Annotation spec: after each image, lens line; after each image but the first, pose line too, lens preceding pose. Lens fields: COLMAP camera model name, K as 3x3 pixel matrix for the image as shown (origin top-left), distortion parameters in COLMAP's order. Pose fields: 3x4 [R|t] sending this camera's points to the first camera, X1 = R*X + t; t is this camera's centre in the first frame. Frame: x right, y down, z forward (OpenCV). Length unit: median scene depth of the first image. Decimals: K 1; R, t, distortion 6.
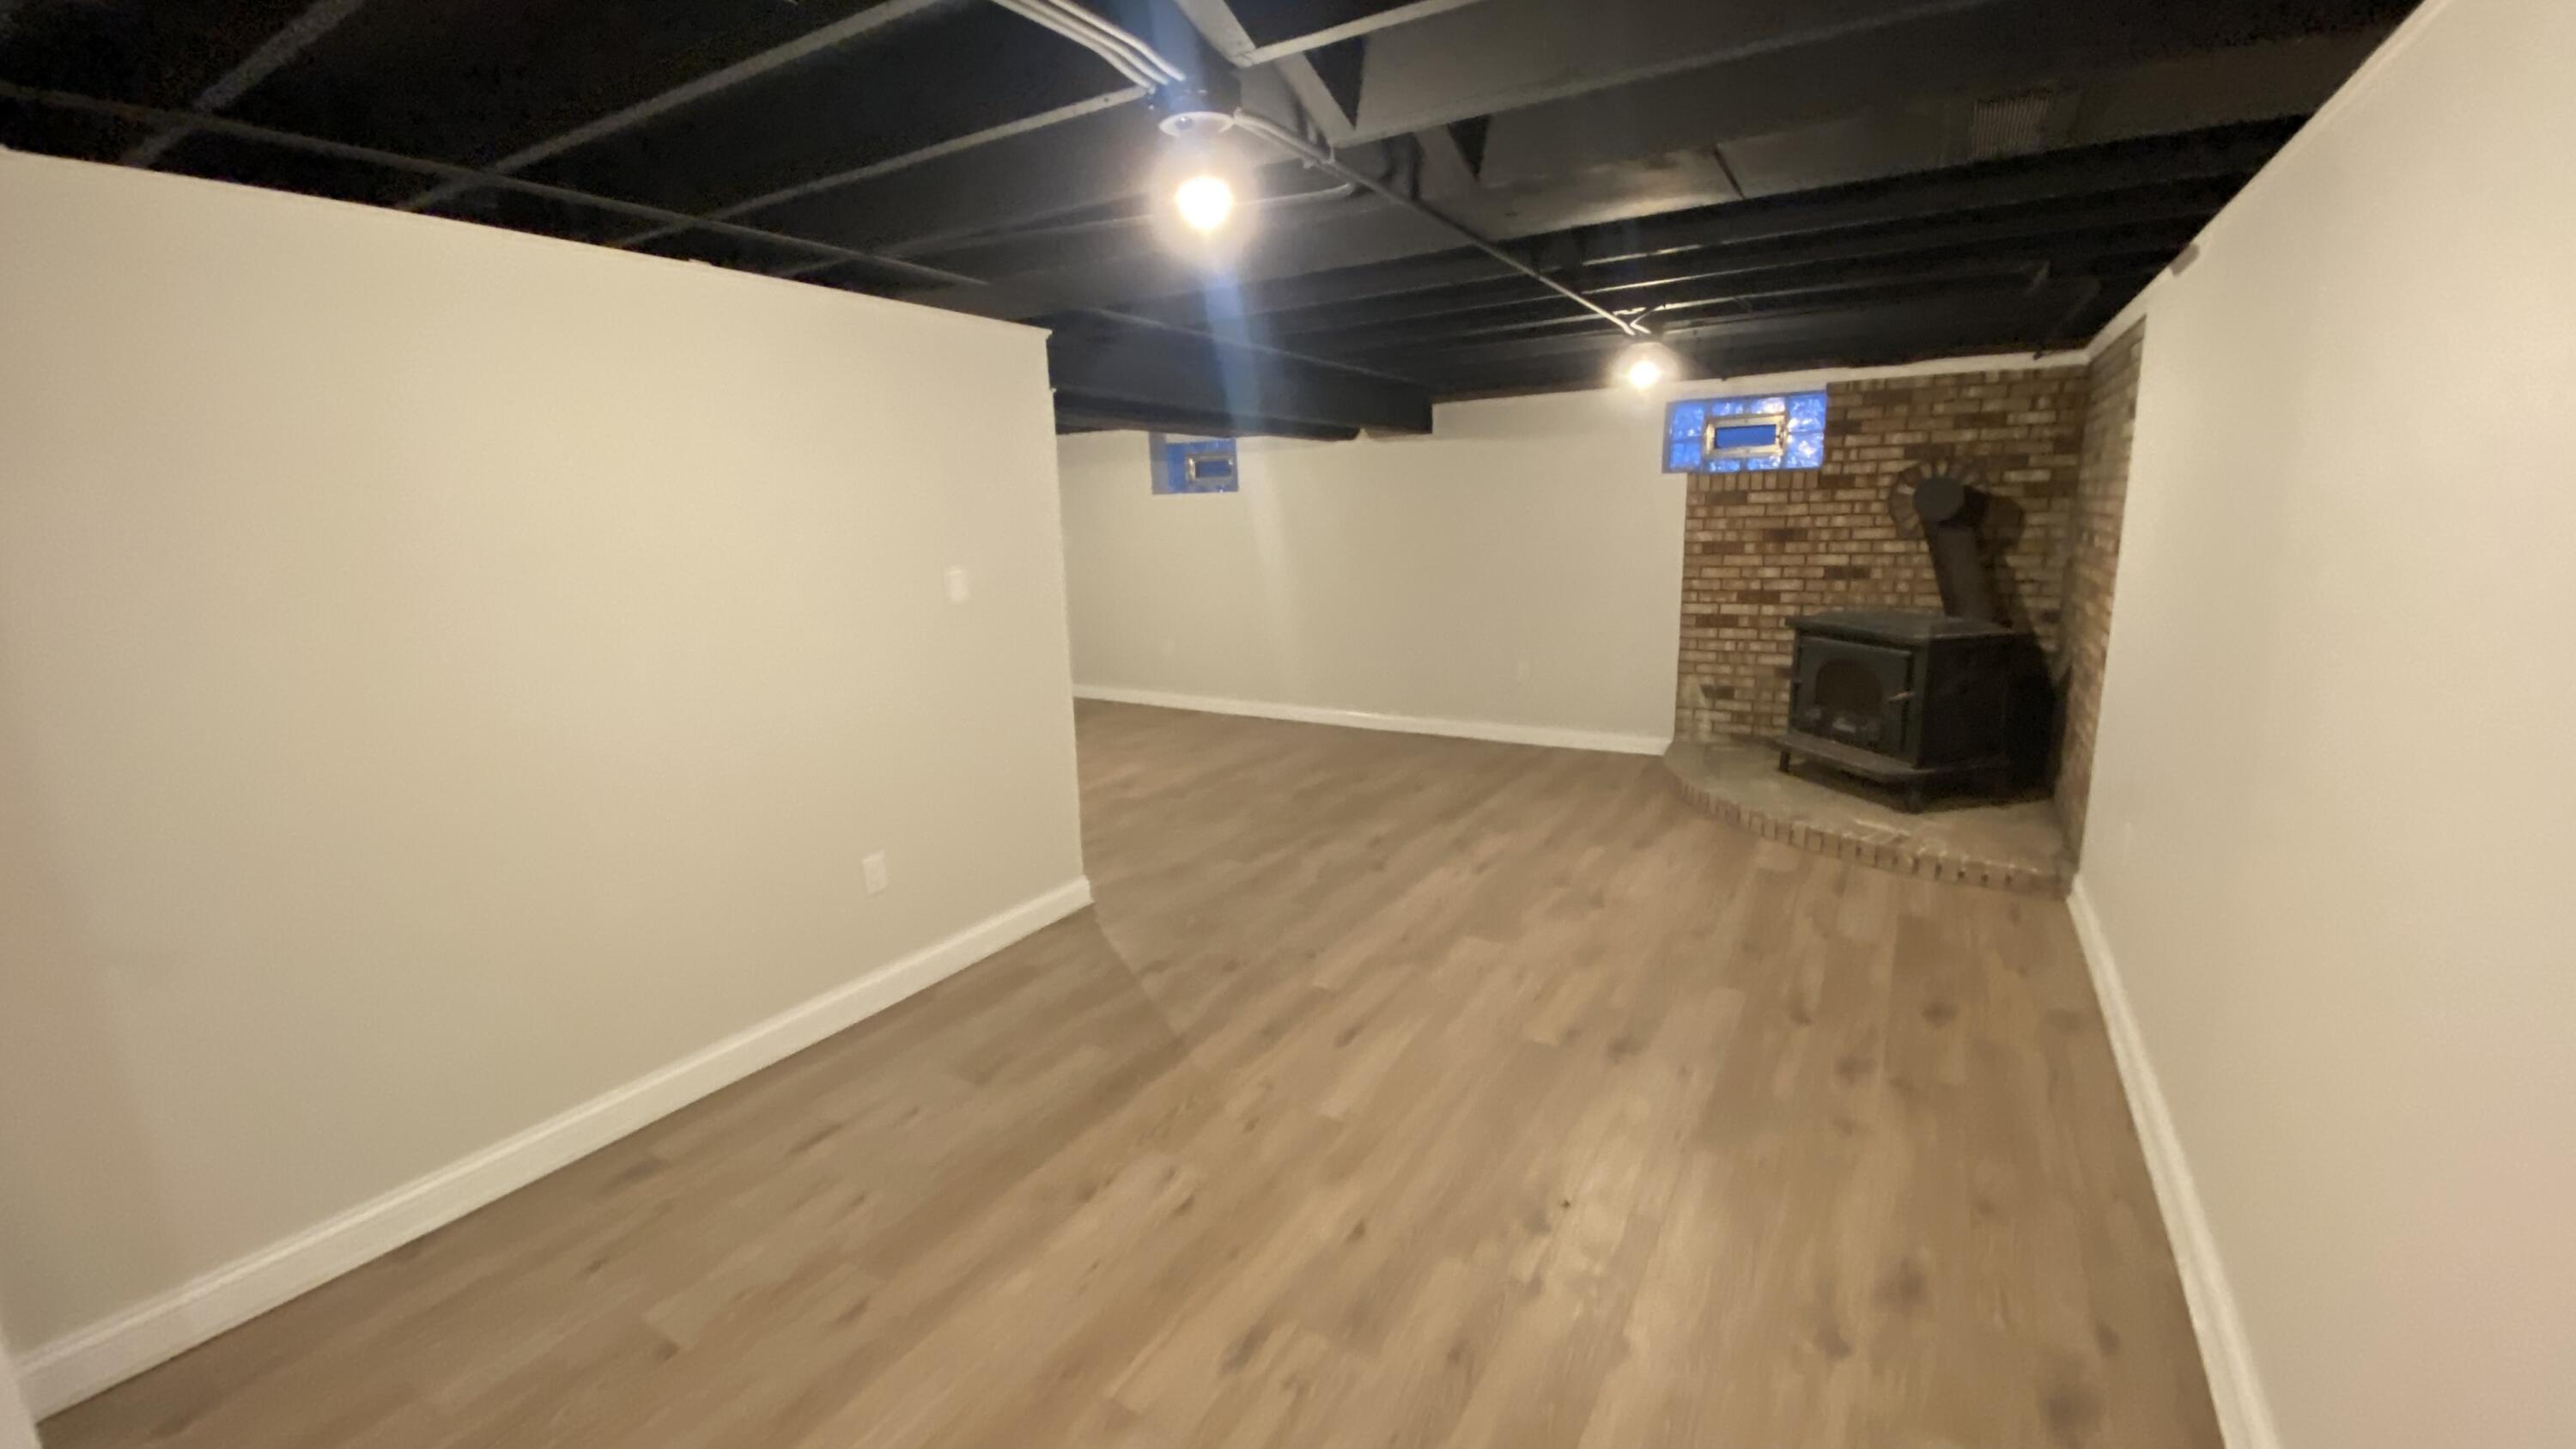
lens RADIAL K [[1050.0, 0, 1282.0], [0, 1050.0, 731.3], [0, 0, 1]] dist [0.013047, -0.017583]
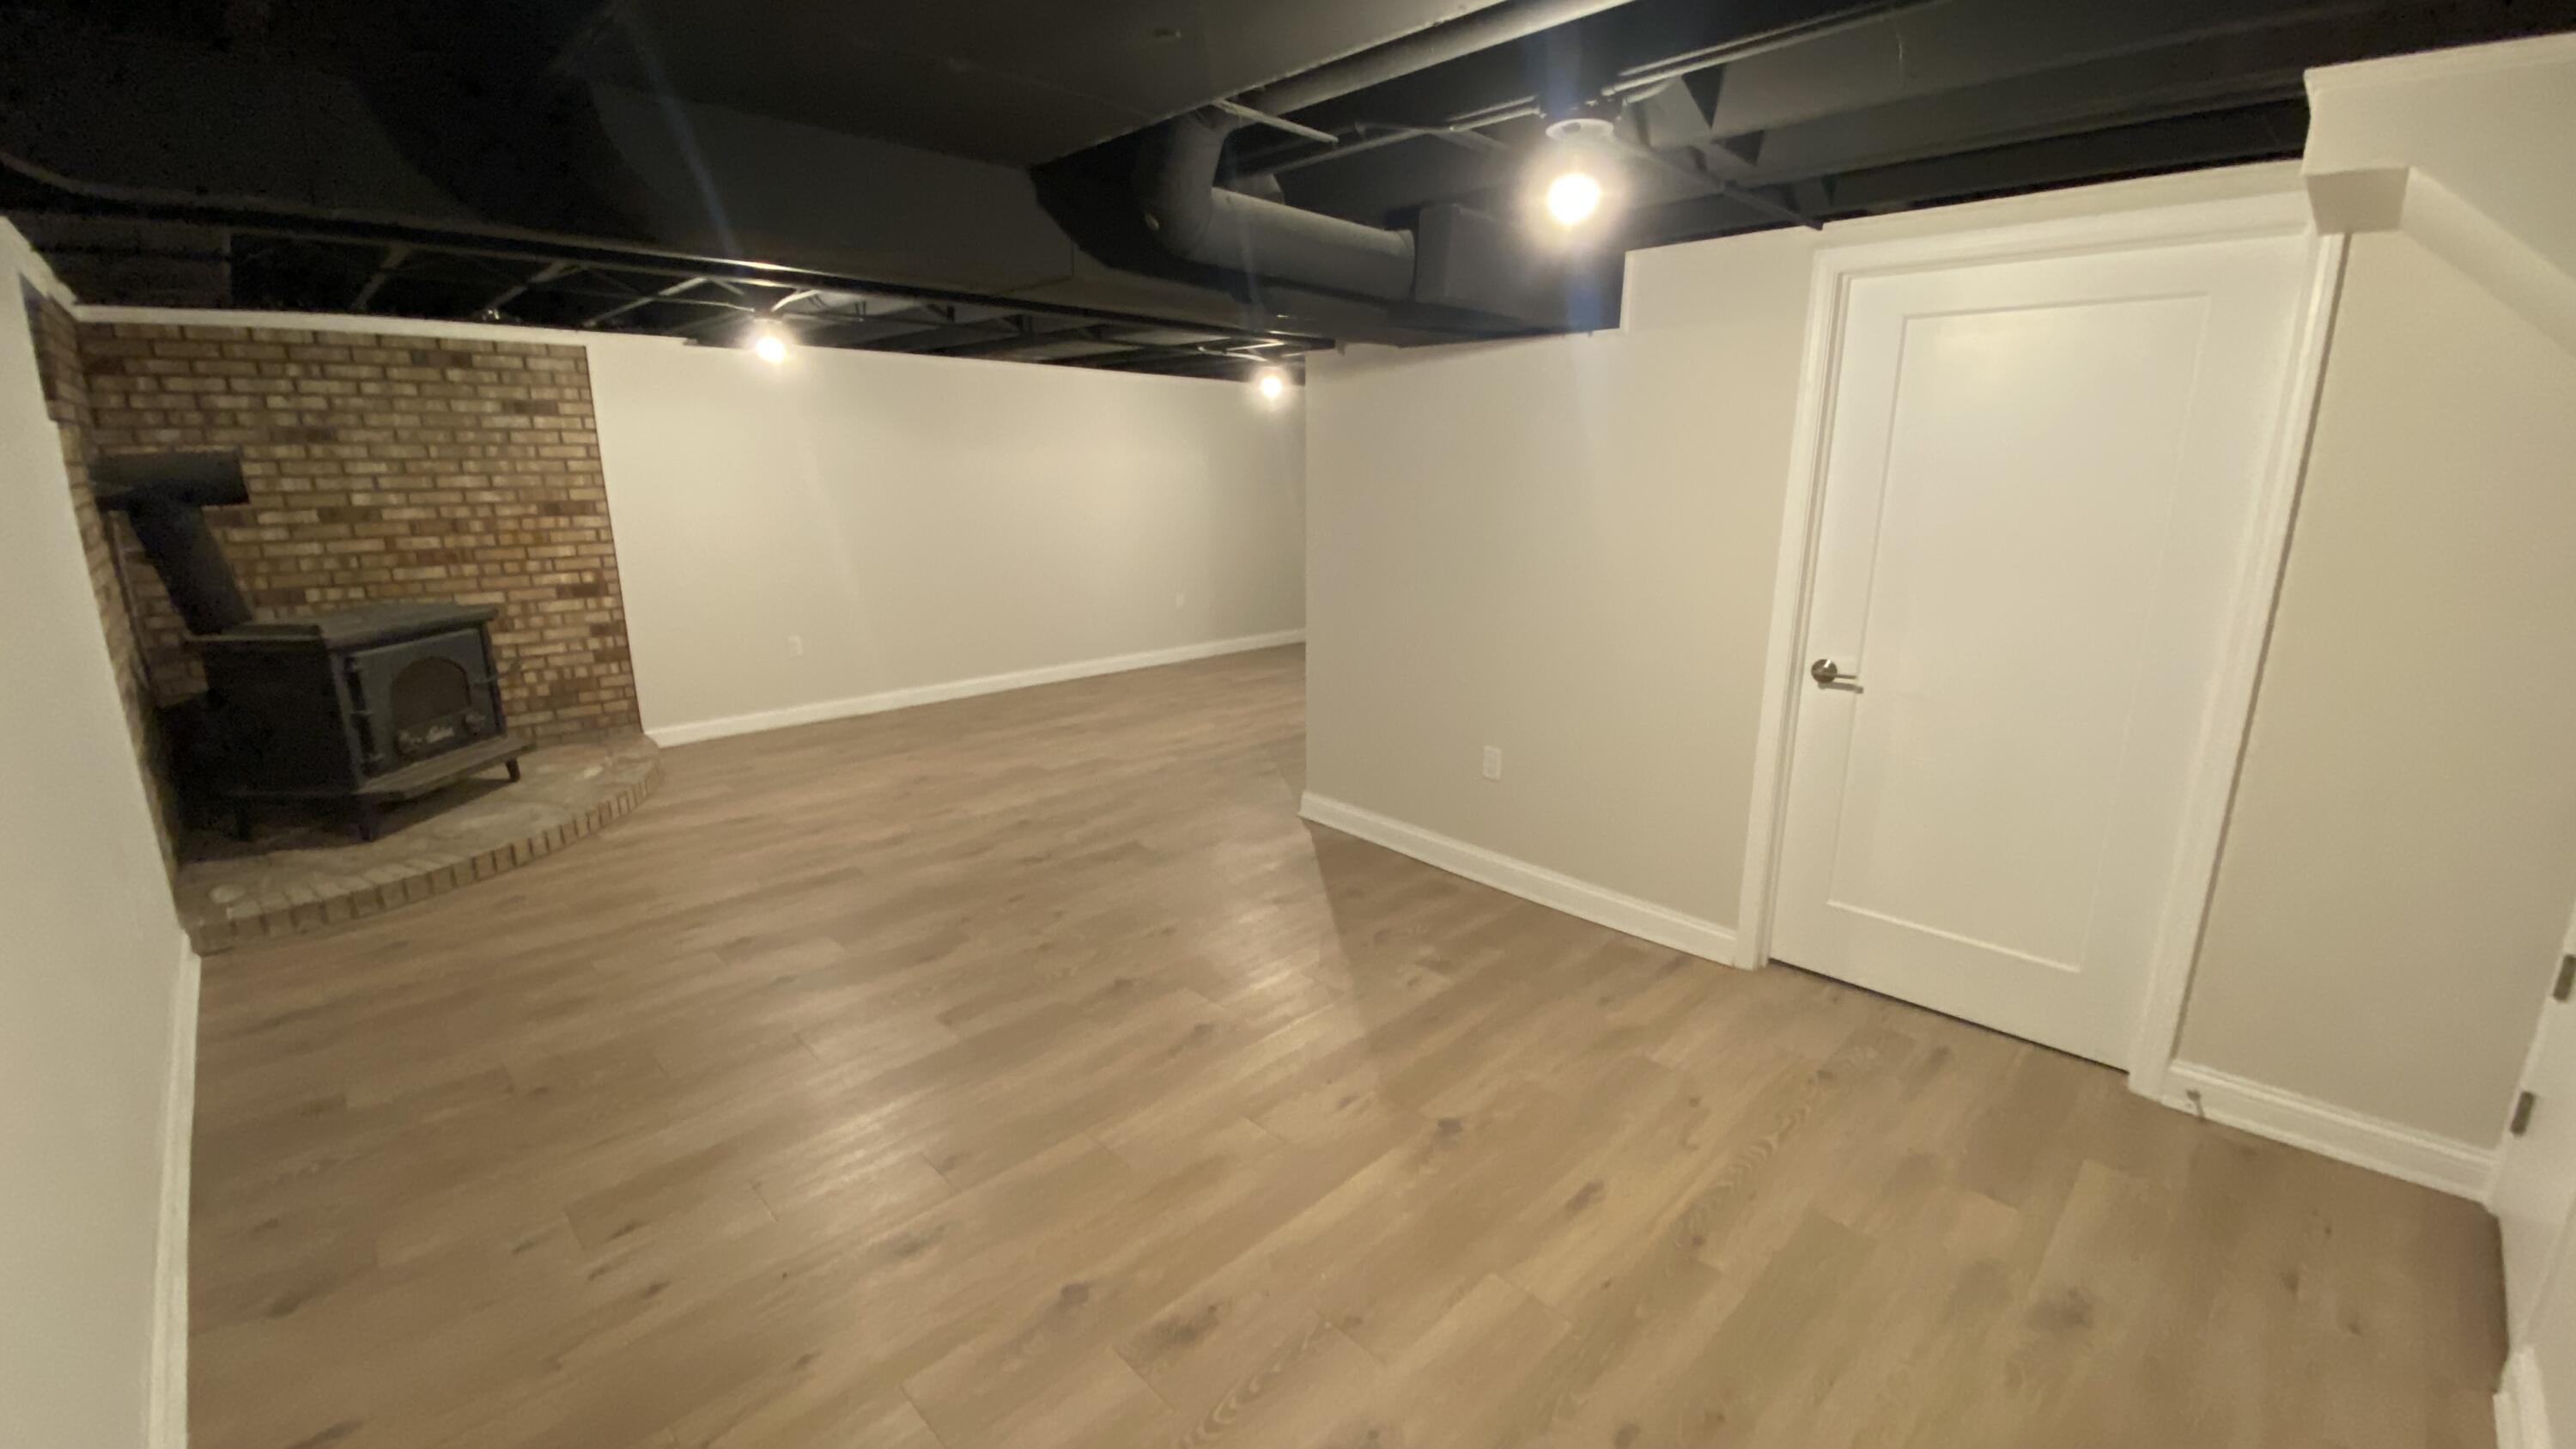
lens RADIAL K [[1040.6, 0, 1296.4], [0, 1040.6, 721.1], [0, 0, 1]] dist [-0.016590, -0.000544]
pose [[-0.971774, -0.034771, 0.233337, -0.322152], [0.069244, 0.903475, 0.423012, -0.297243], [-0.225523, 0.427229, -0.875565, 1.438769]]
